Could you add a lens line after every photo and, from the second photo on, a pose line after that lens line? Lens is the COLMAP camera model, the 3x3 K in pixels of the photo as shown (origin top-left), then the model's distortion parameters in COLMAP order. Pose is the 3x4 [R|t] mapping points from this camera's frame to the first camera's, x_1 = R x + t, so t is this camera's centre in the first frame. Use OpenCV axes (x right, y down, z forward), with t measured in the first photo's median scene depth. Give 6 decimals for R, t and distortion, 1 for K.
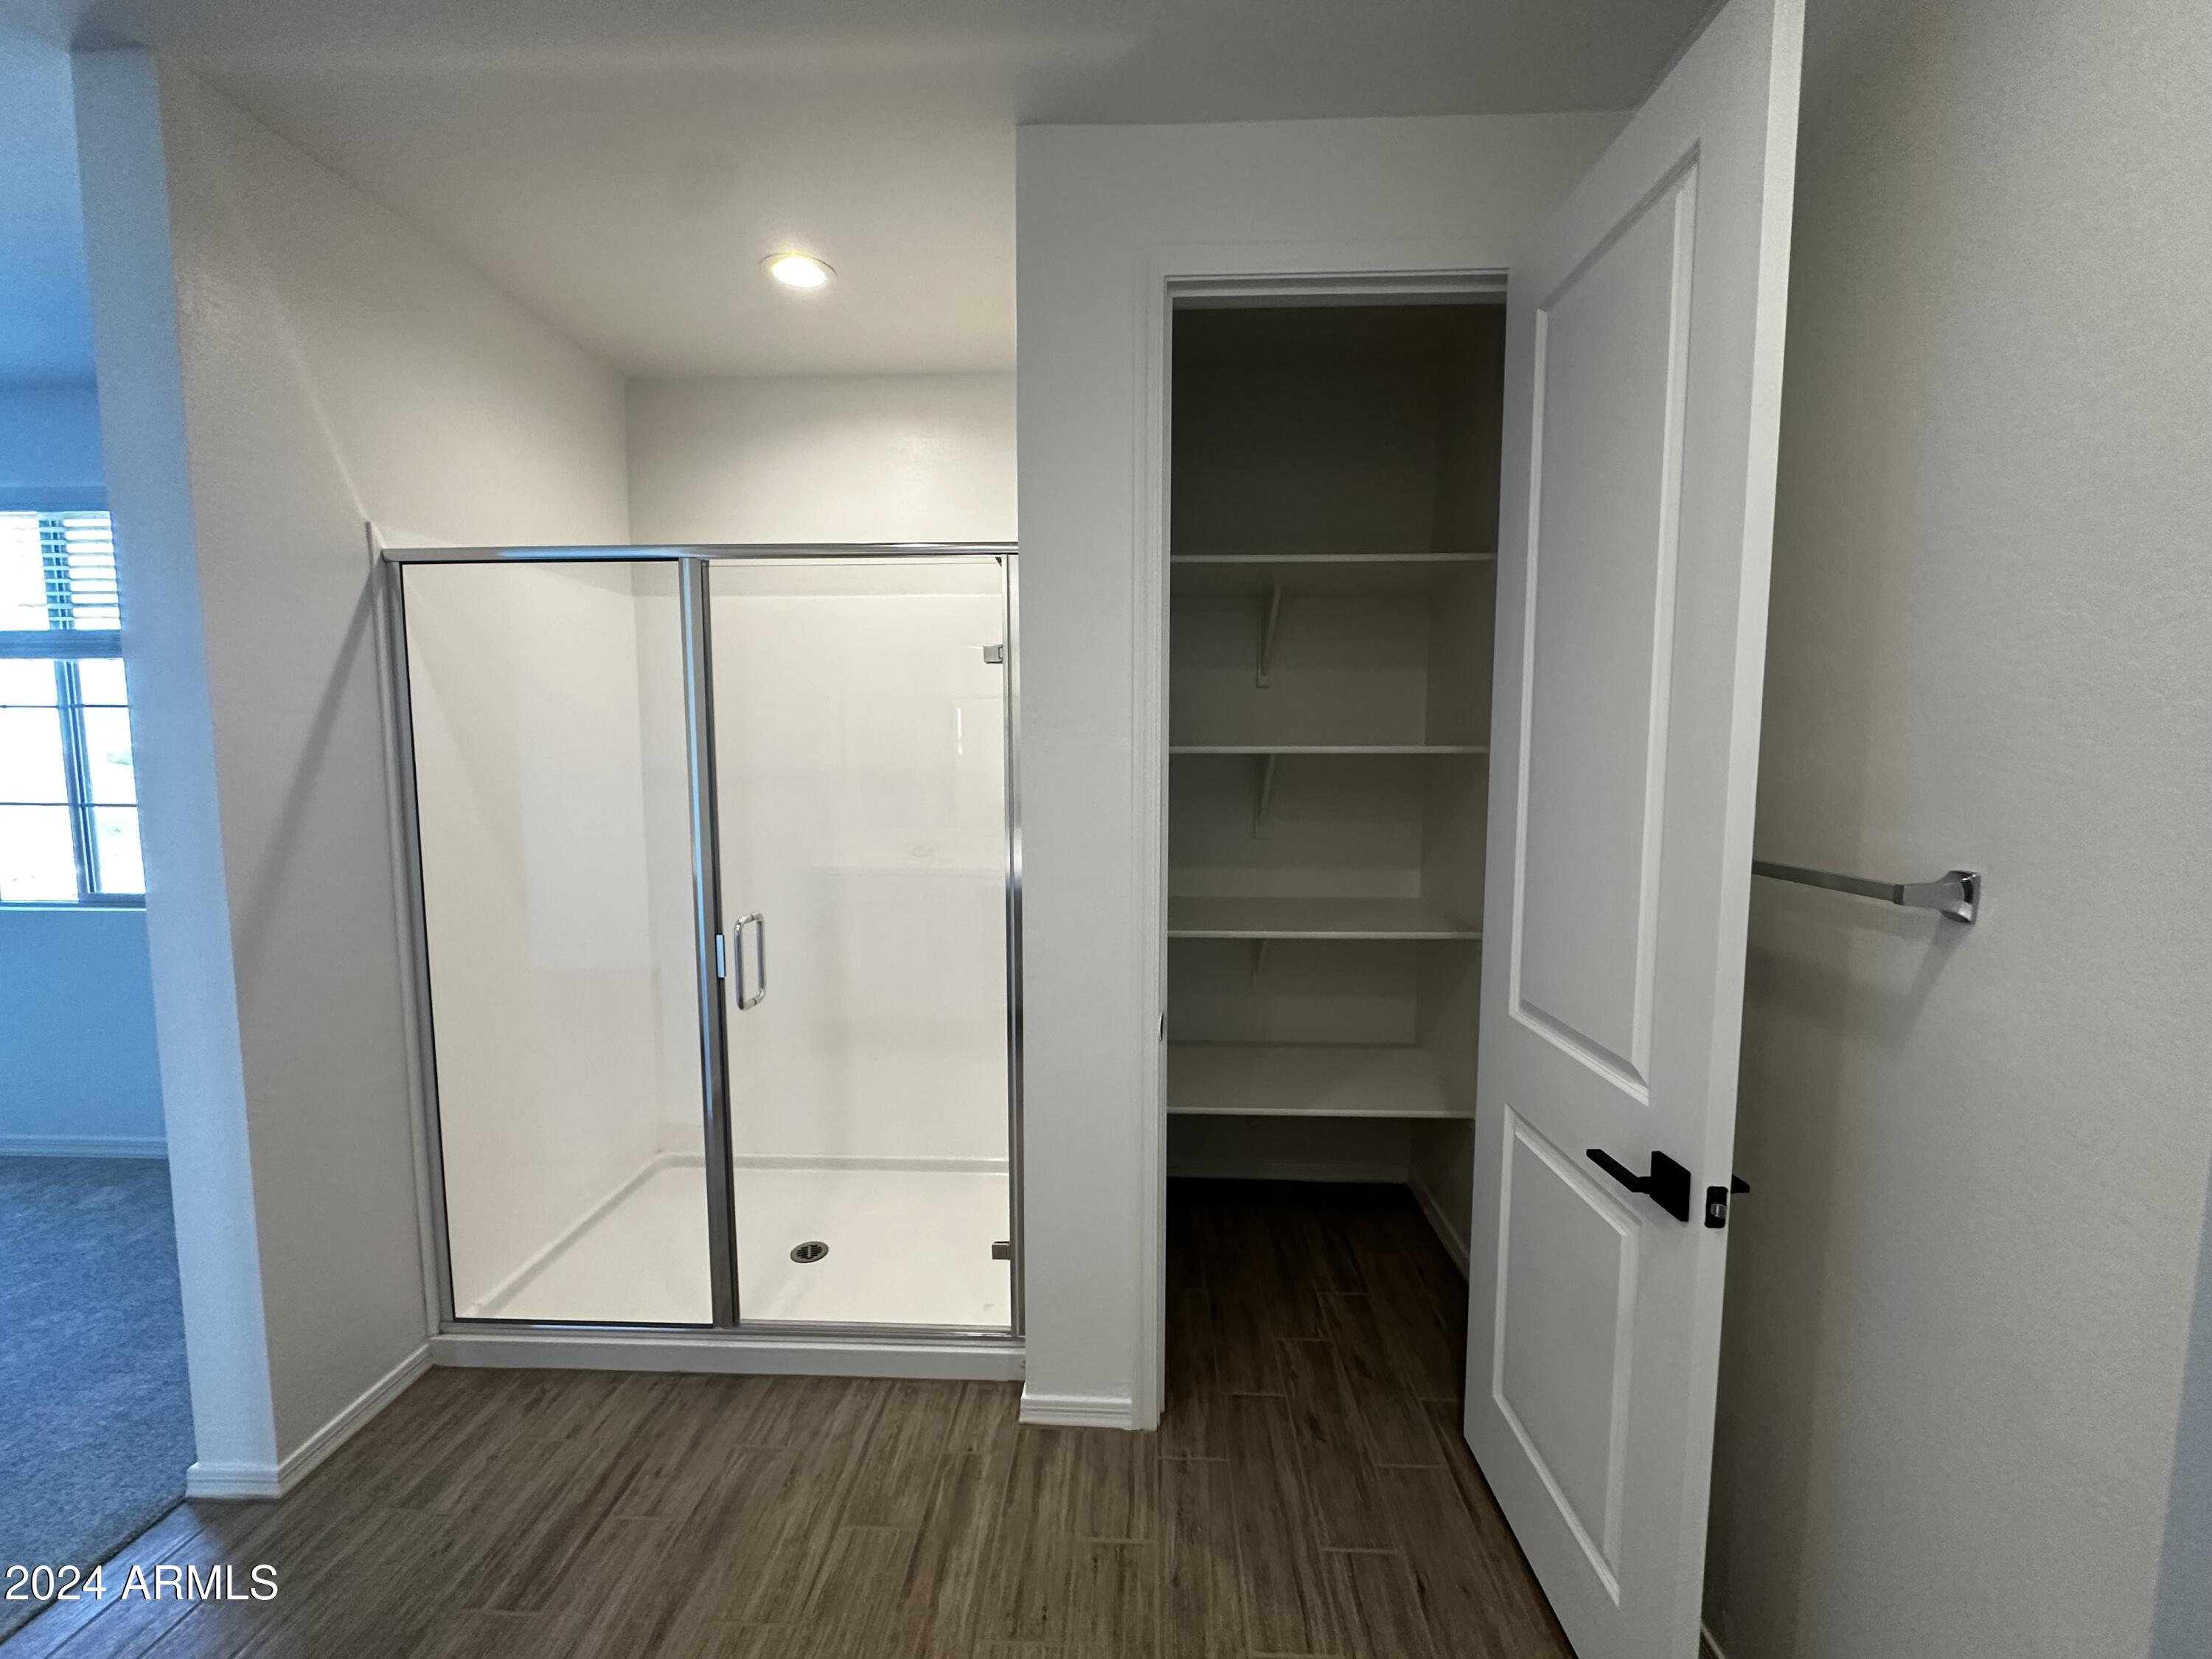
lens RADIAL K [[882.3, 0, 1102.1], [0, 882.3, 833.4], [0, 0, 1]] dist [-0.002082, 0.000629]
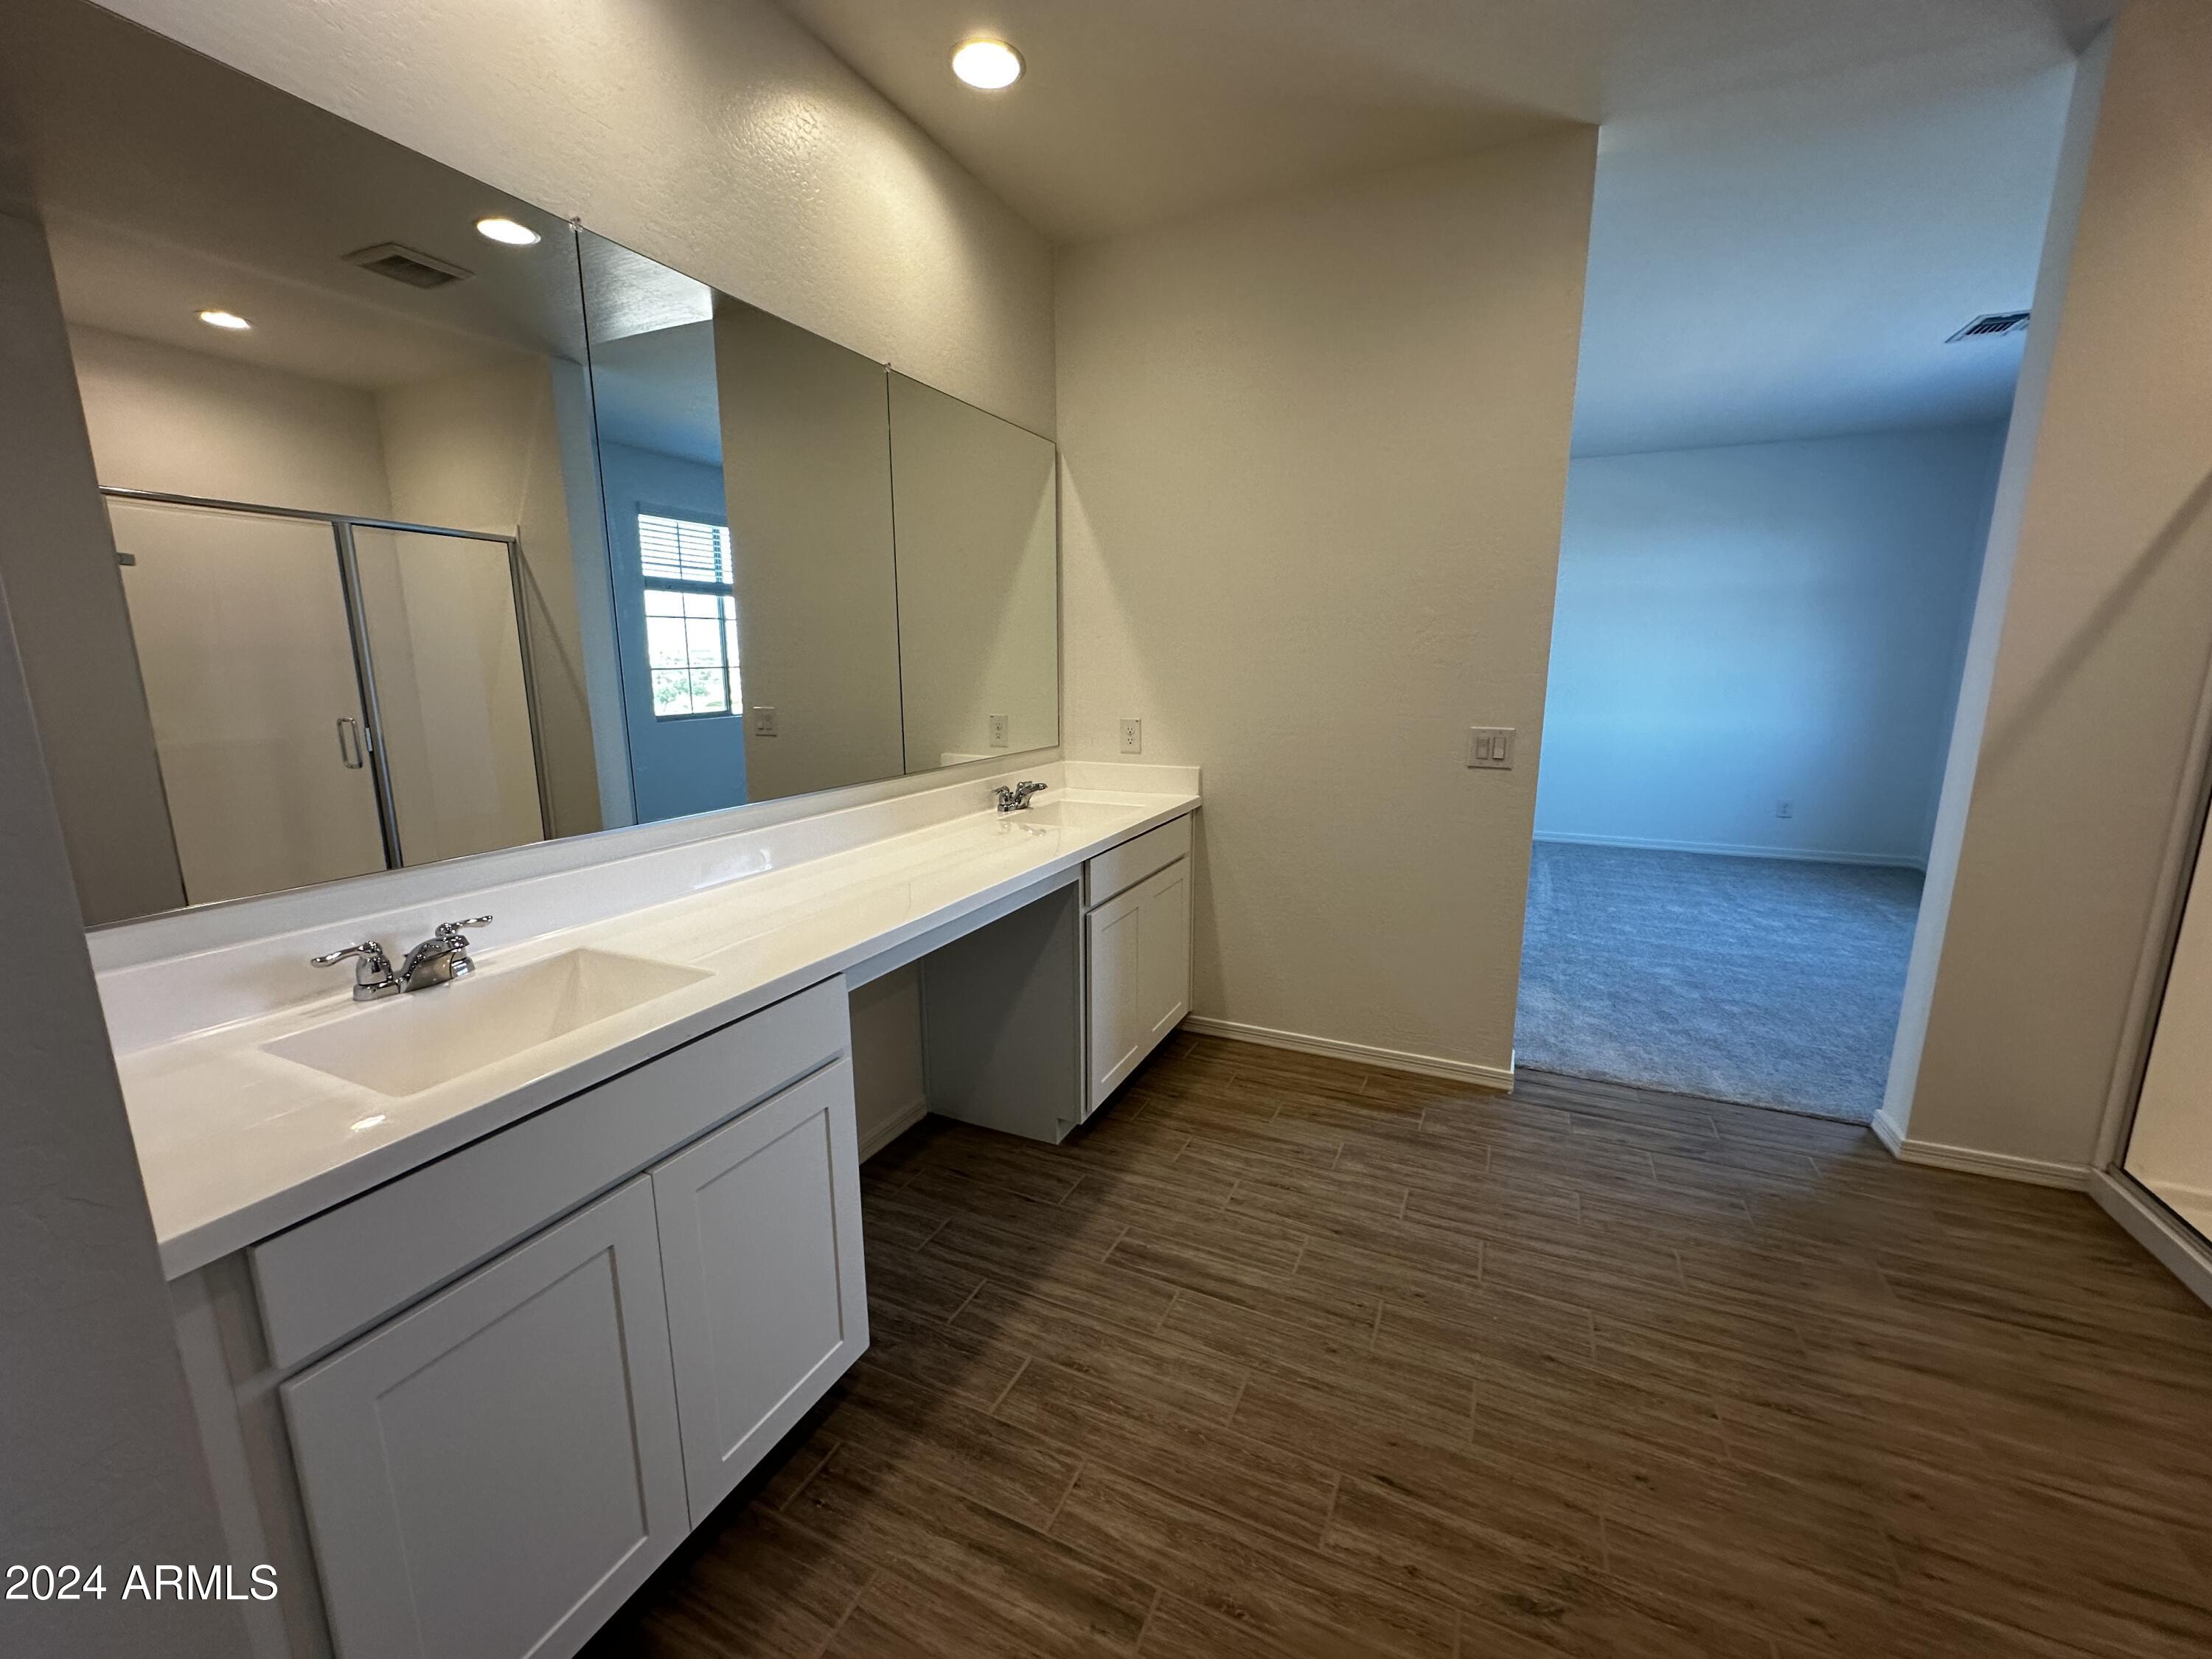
lens RADIAL K [[882.3, 0, 1113.4], [0, 882.3, 830.7], [0, 0, 1]] dist [-0.002082, 0.000629]
pose [[-0.373357, 0.178125, -0.910426, 0.676367], [-0.087289, 0.970294, 0.225635, 0.057113], [0.923572, 0.163713, -0.346717, 0.264866]]
